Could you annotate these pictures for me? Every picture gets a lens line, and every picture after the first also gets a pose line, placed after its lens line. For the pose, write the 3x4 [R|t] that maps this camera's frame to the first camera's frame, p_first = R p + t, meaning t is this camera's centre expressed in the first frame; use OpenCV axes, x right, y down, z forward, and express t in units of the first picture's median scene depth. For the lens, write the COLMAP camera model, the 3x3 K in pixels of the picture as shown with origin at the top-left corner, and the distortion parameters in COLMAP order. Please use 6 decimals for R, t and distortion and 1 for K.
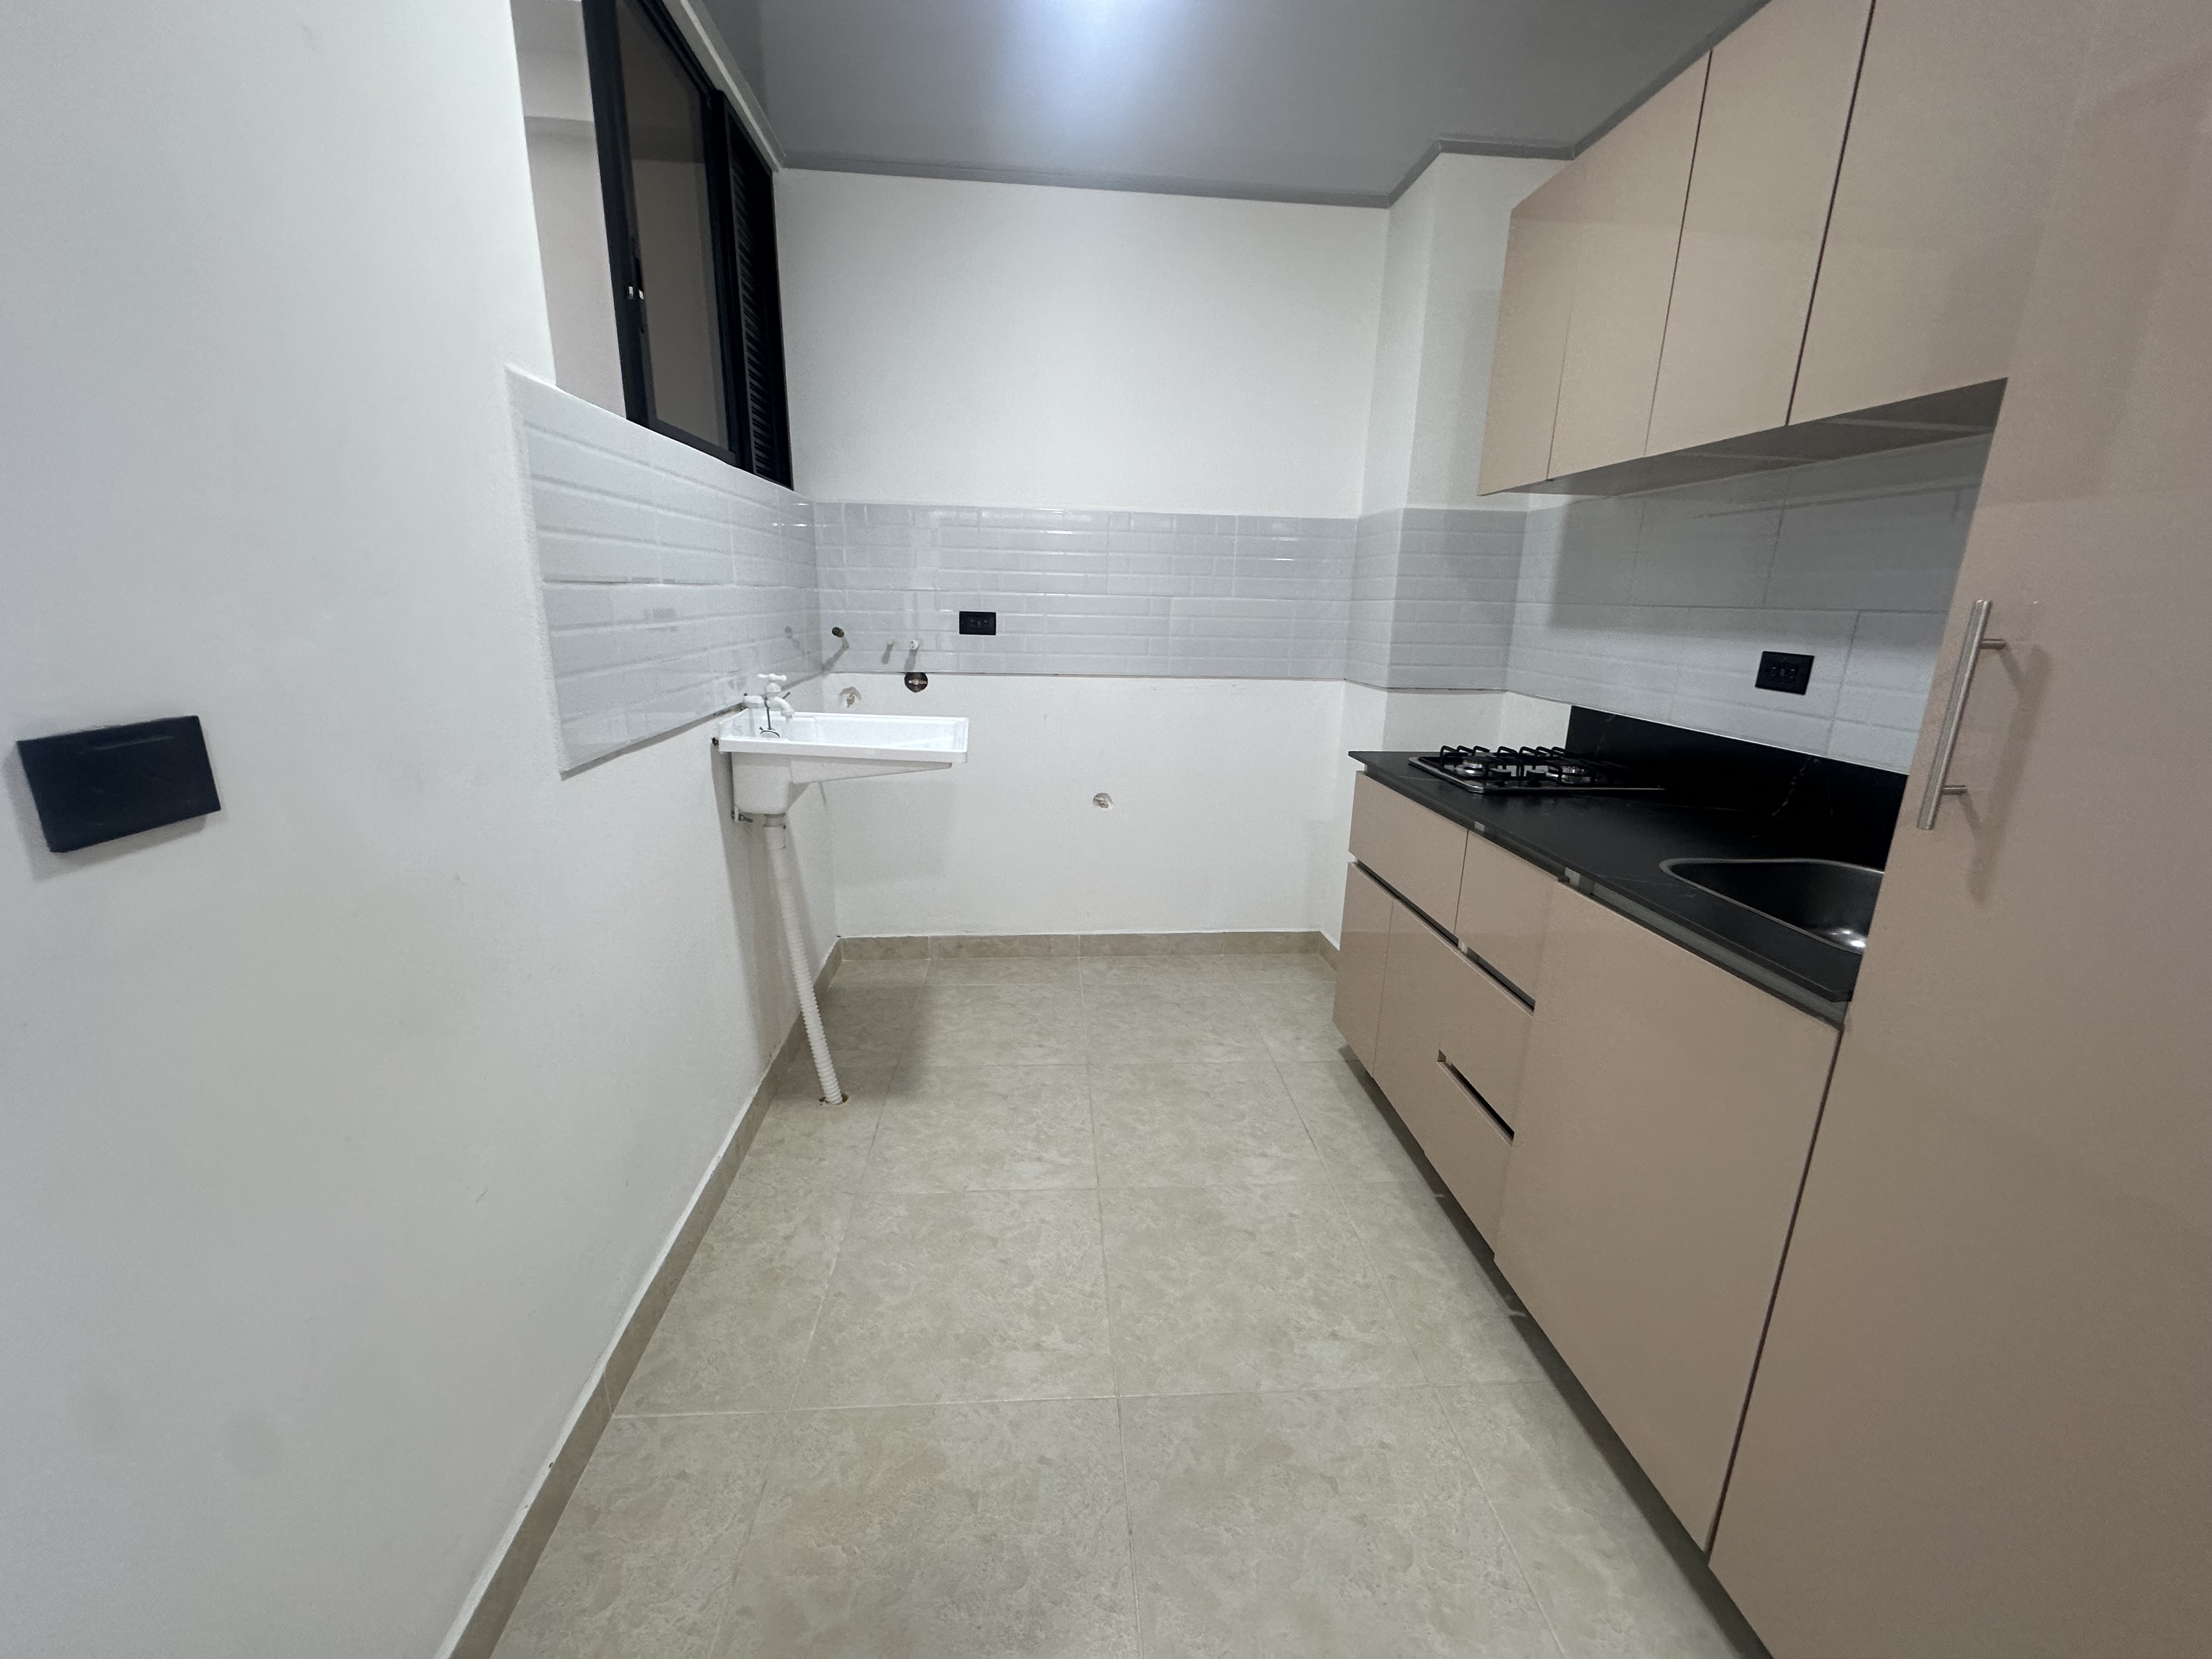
lens RADIAL K [[880.9, 0, 1105.9], [0, 880.9, 826.3], [0, 0, 1]] dist [-0.001380, -0.000001]
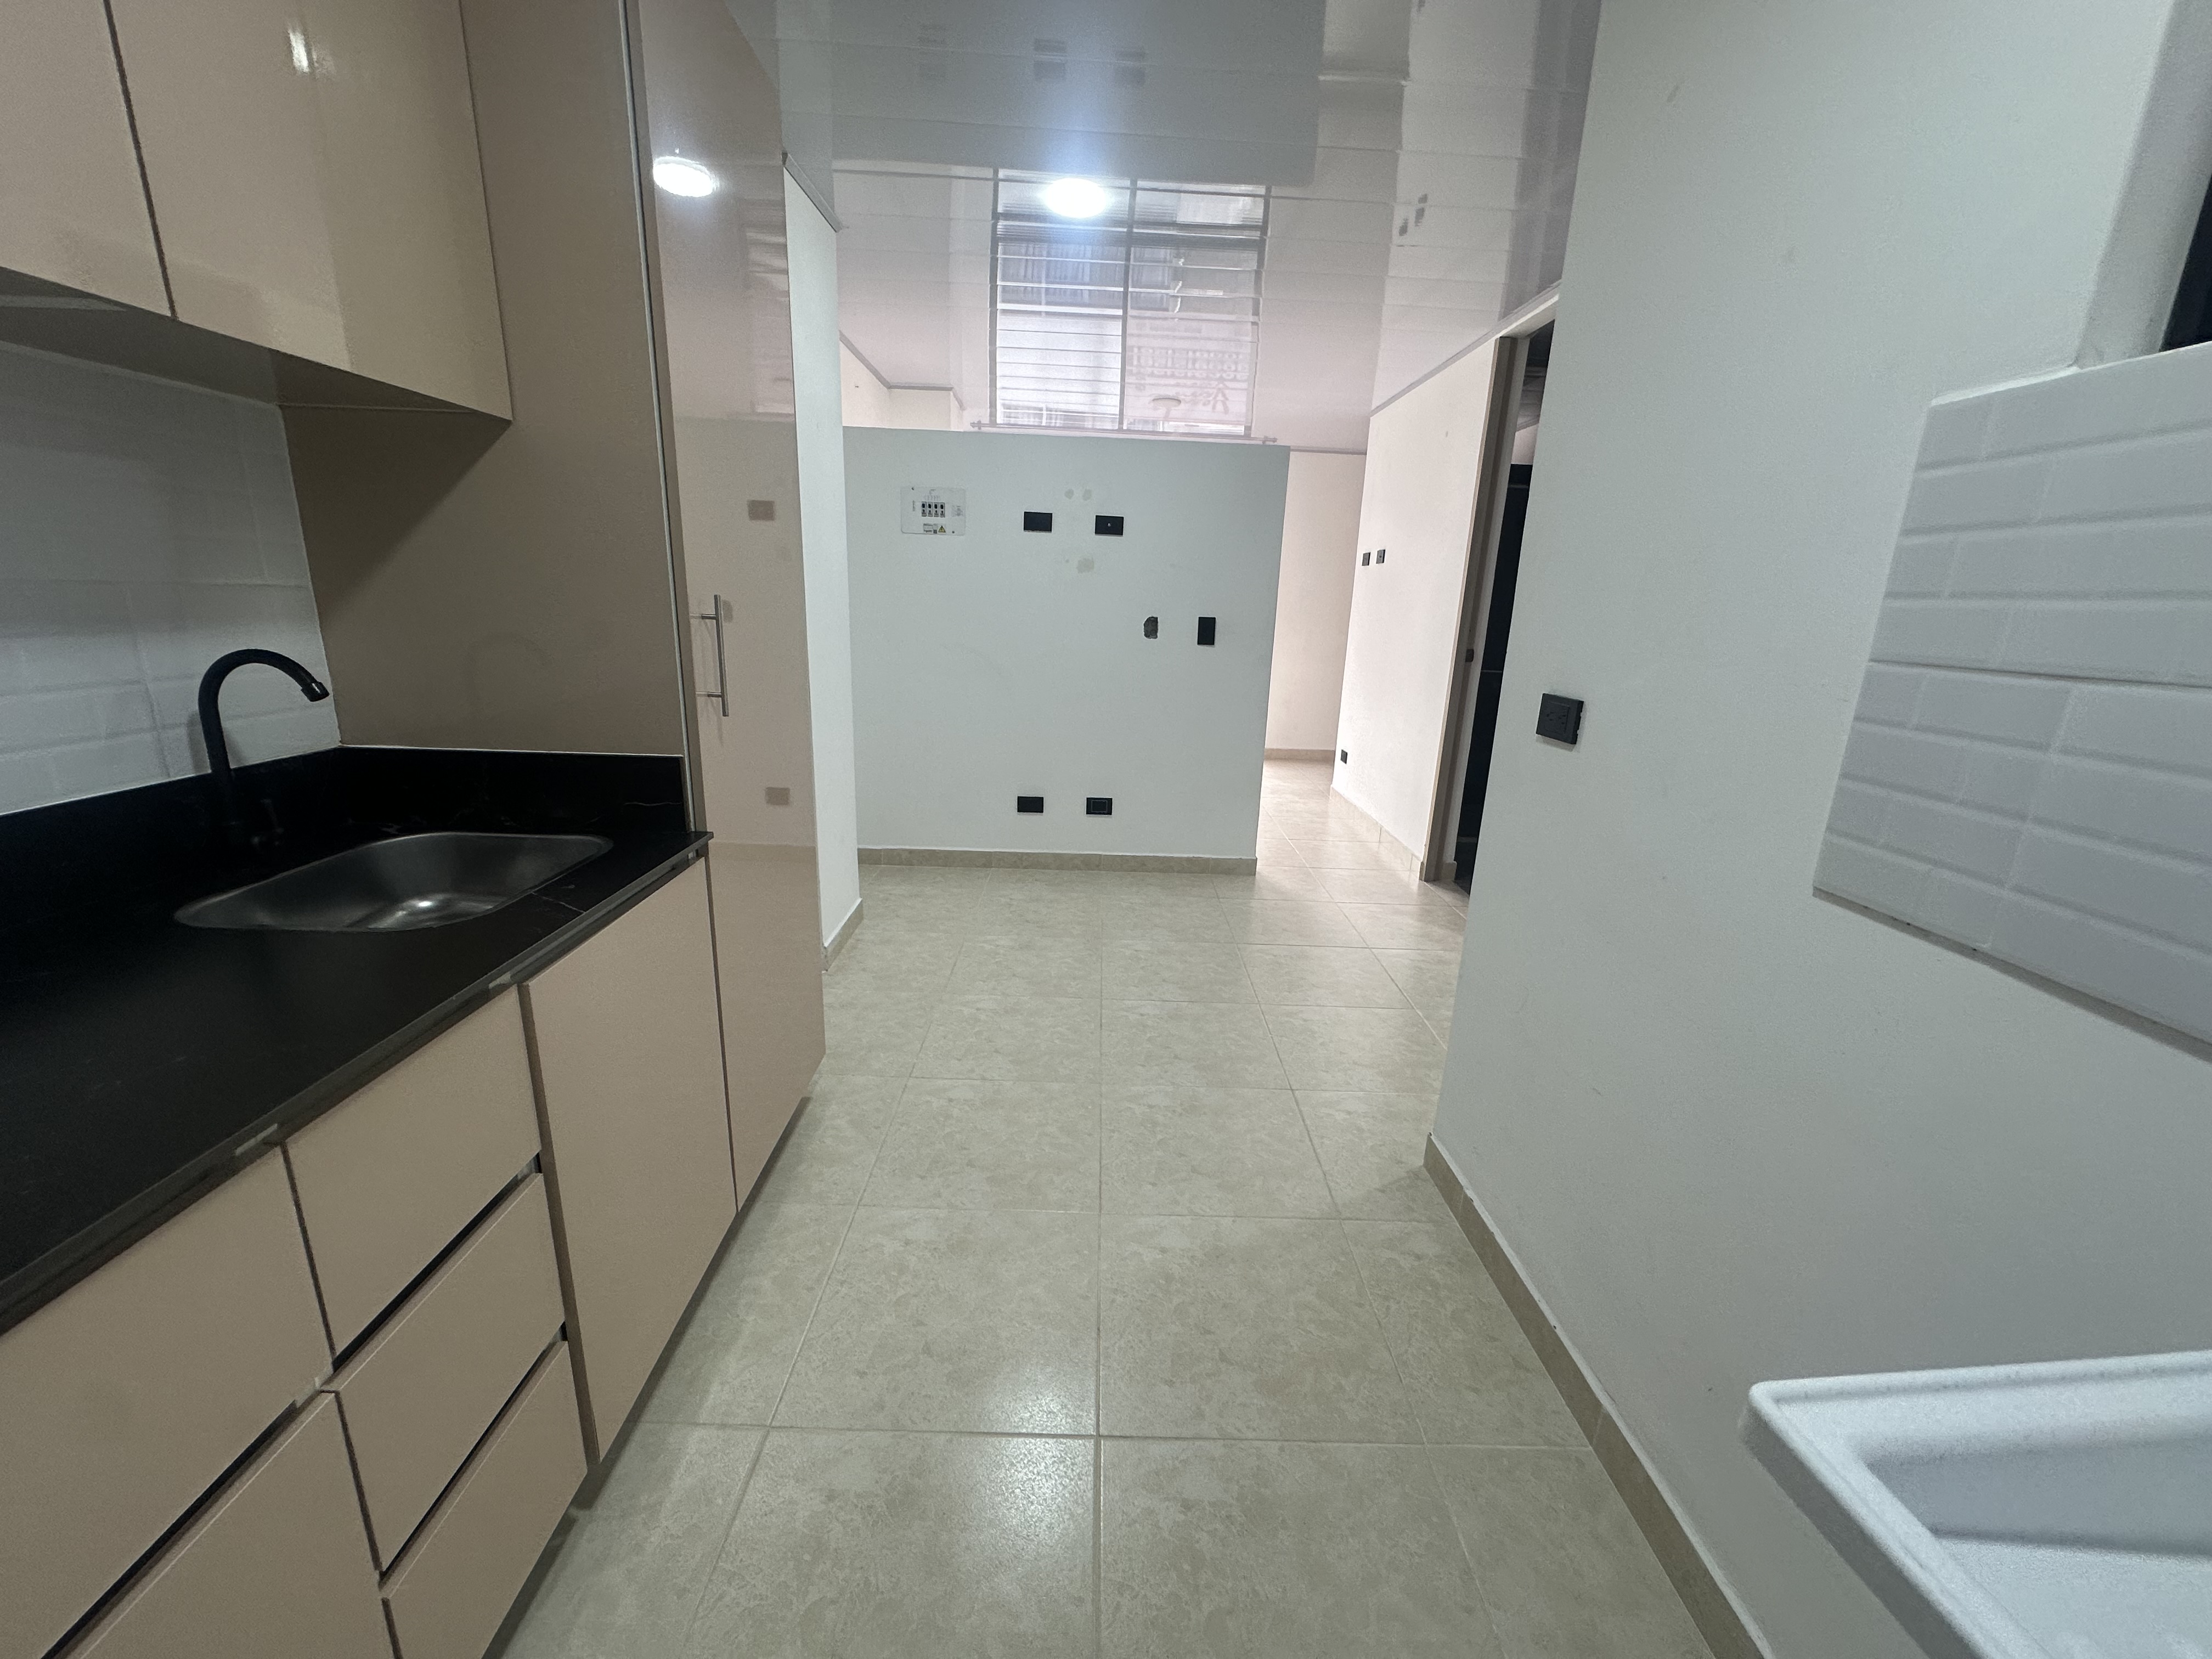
lens RADIAL K [[880.9, 0, 1105.9], [0, 880.9, 826.3], [0, 0, 1]] dist [-0.001380, -0.000001]
pose [[-0.995982, -0.075663, 0.047910, 0.007050], [-0.042369, 0.869416, 0.492261, -0.284076], [-0.078900, 0.488253, -0.869128, 1.010865]]
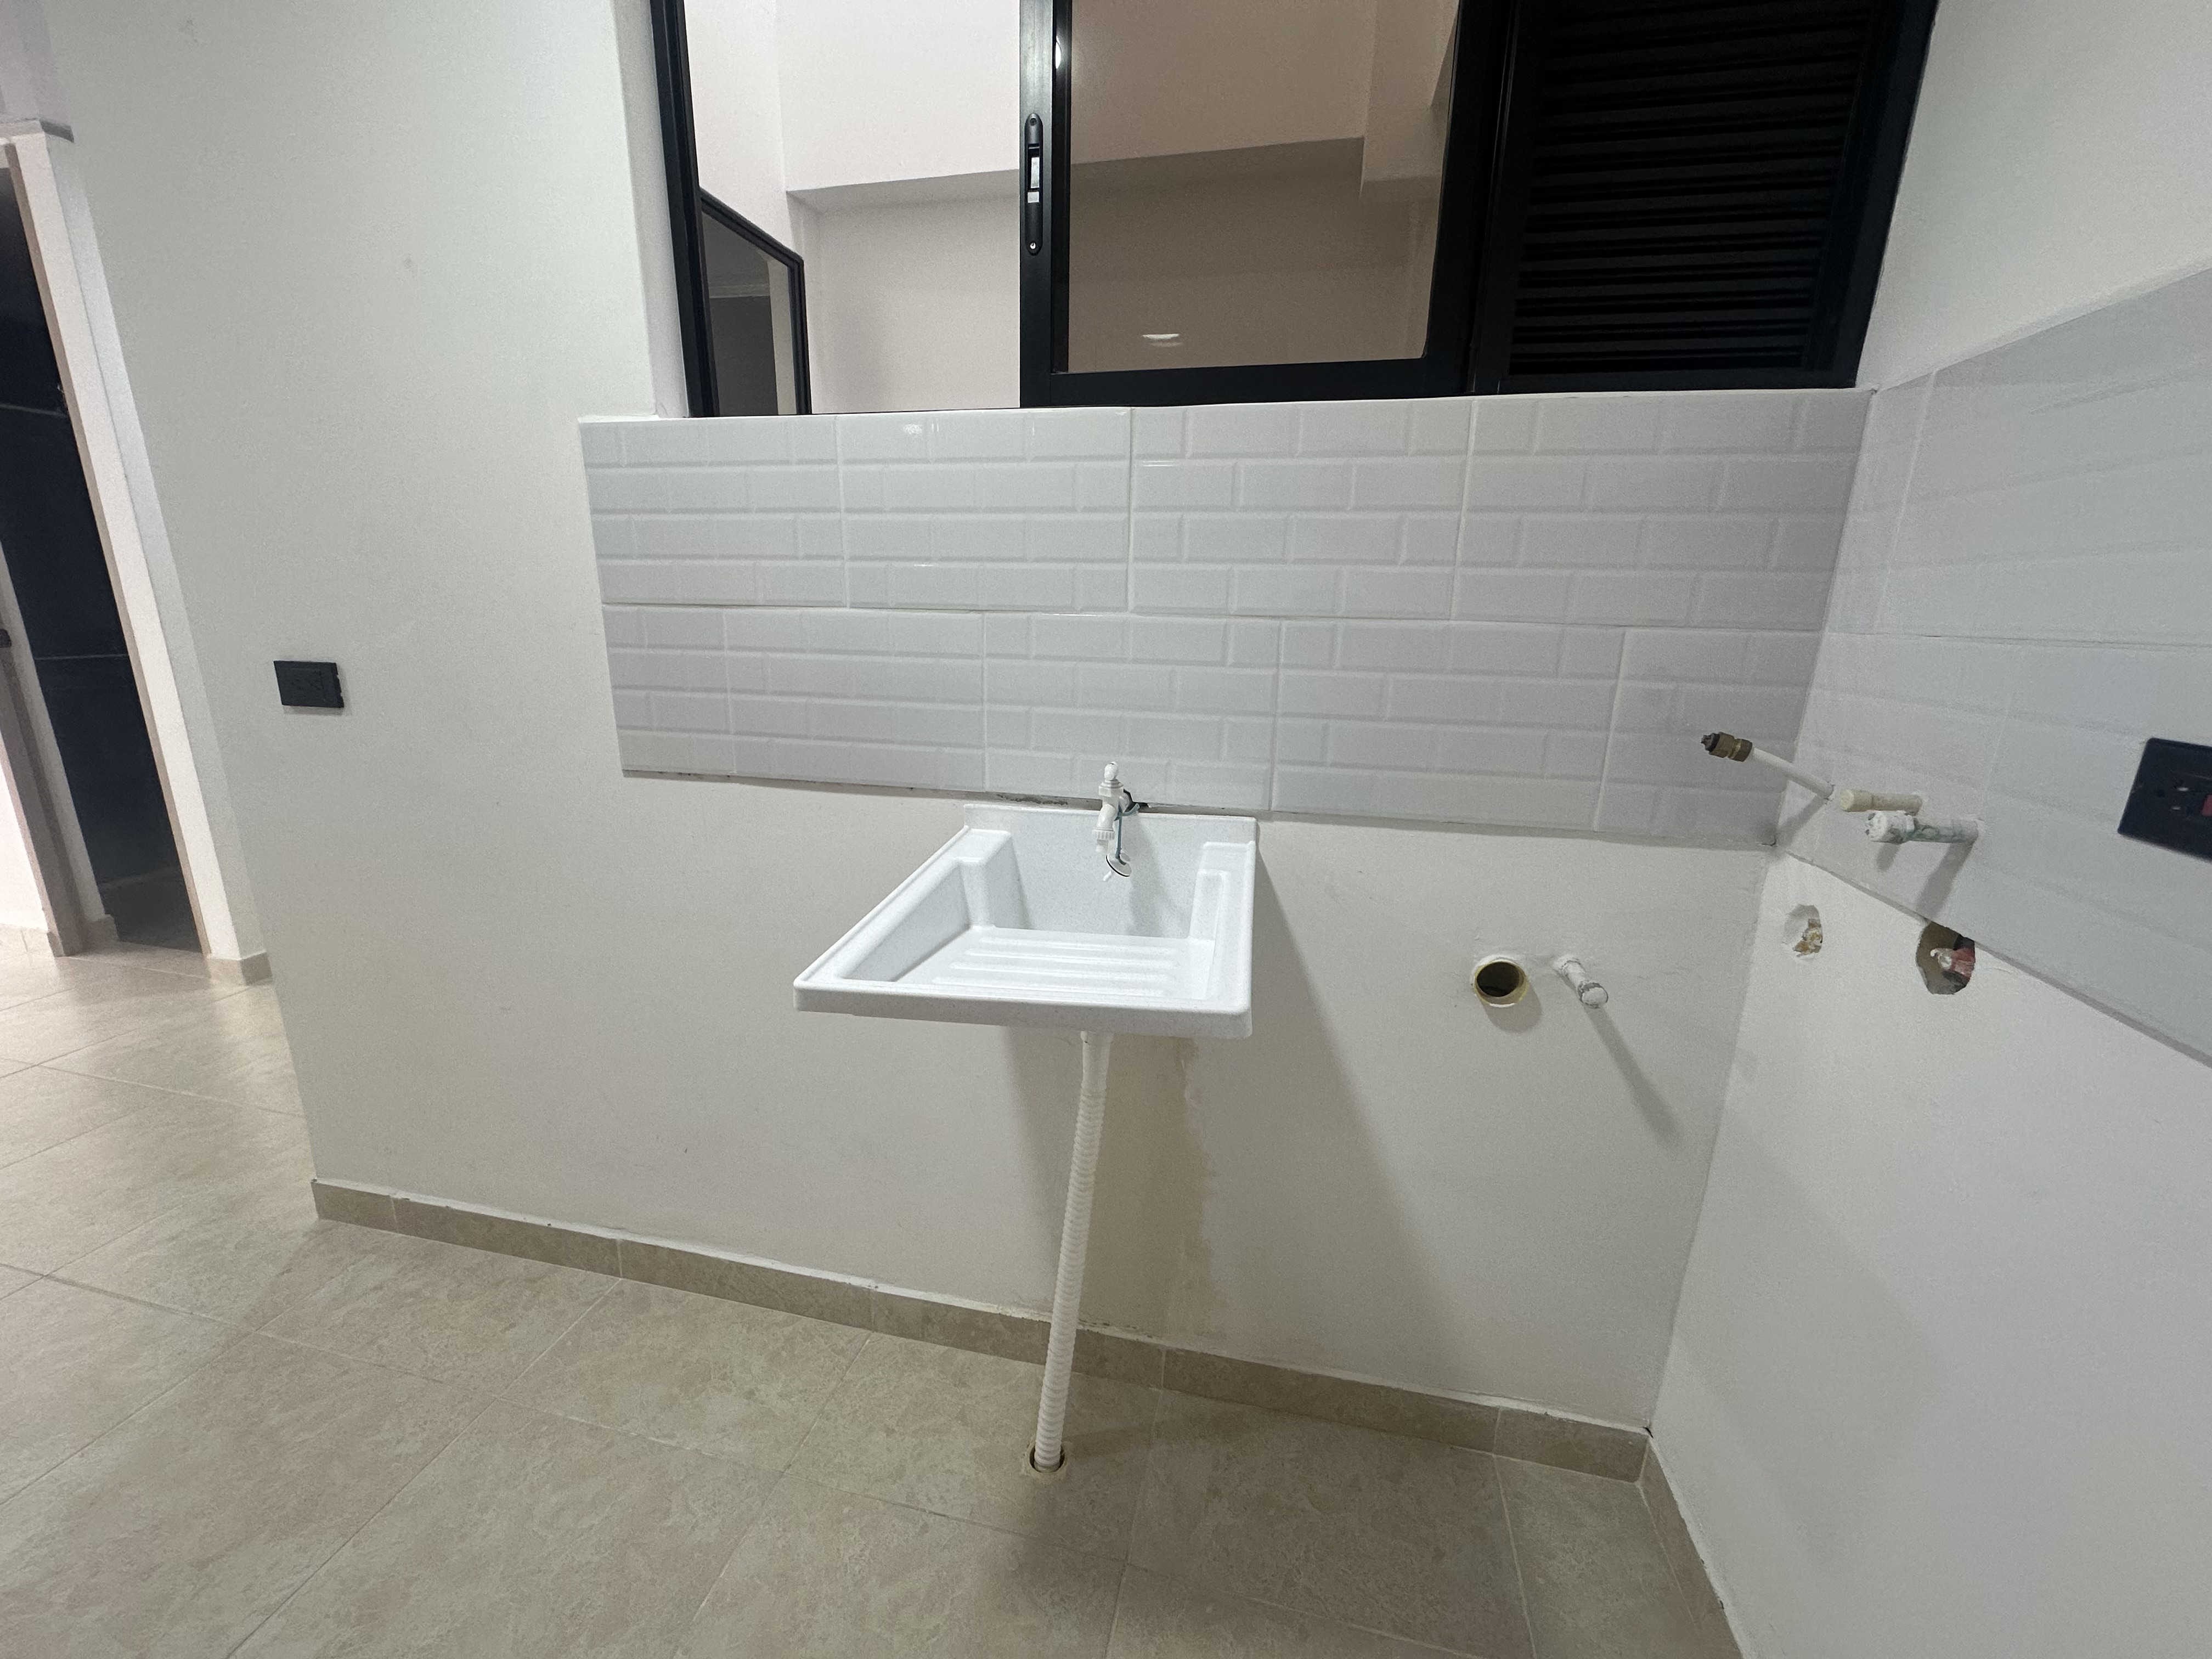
lens RADIAL K [[887.0, 0, 1106.3], [0, 887.0, 824.1], [0, 0, 1]] dist [-0.000428, 0.000350]
pose [[-0.297982, 0.208745, -0.931468, 0.164215], [-0.265365, 0.919219, 0.290892, -0.288262], [0.916945, 0.333859, -0.218517, 1.071571]]
